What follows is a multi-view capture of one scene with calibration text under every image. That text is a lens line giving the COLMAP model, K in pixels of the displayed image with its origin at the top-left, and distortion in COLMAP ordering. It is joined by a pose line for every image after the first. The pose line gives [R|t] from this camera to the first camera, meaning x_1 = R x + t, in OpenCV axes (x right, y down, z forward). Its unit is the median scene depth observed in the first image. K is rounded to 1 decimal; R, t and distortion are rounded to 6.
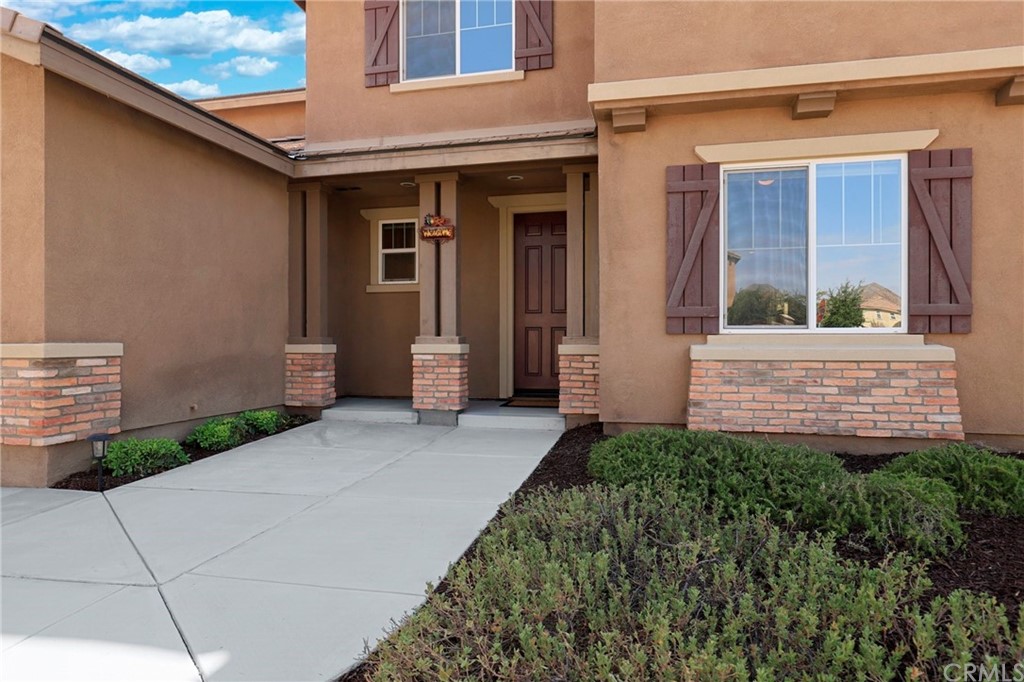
lens RADIAL K [[603.4, 0, 510.9], [0, 603.4, 335.7], [0, 0, 1]] dist [-0.002902, -0.000160]
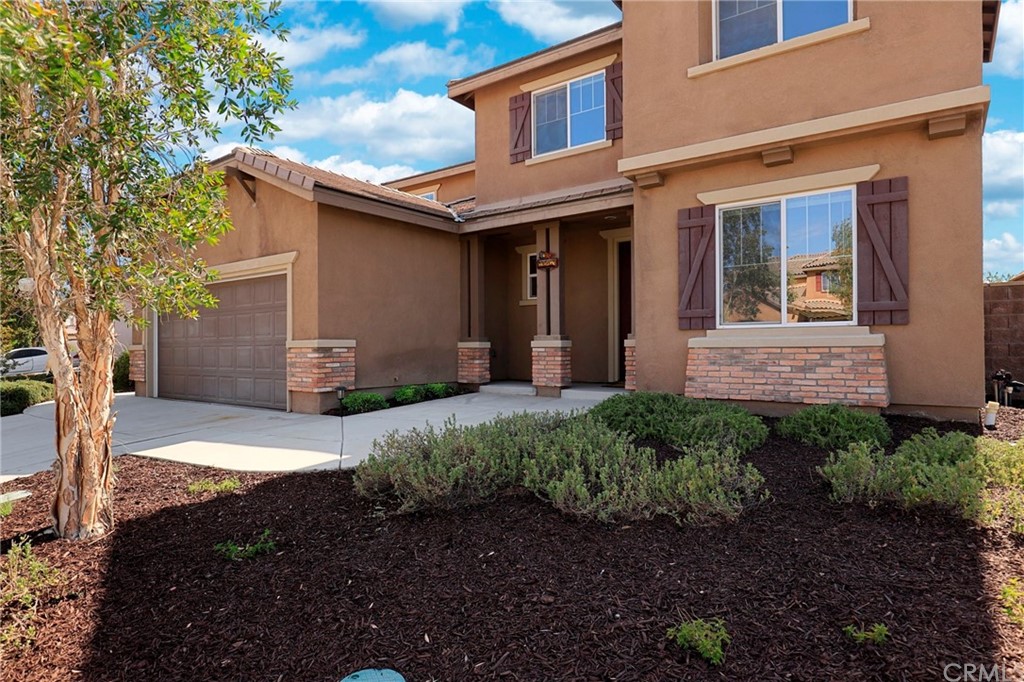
lens RADIAL K [[558.2, 0, 508.8], [0, 558.2, 334.1], [0, 0, 1]] dist [-0.005856, -0.001035]
pose [[0.922642, -0.015436, -0.385349, 0.400593], [0.010439, 0.999832, -0.015055, 0.023025], [0.385516, 0.009868, 0.922648, -0.347786]]
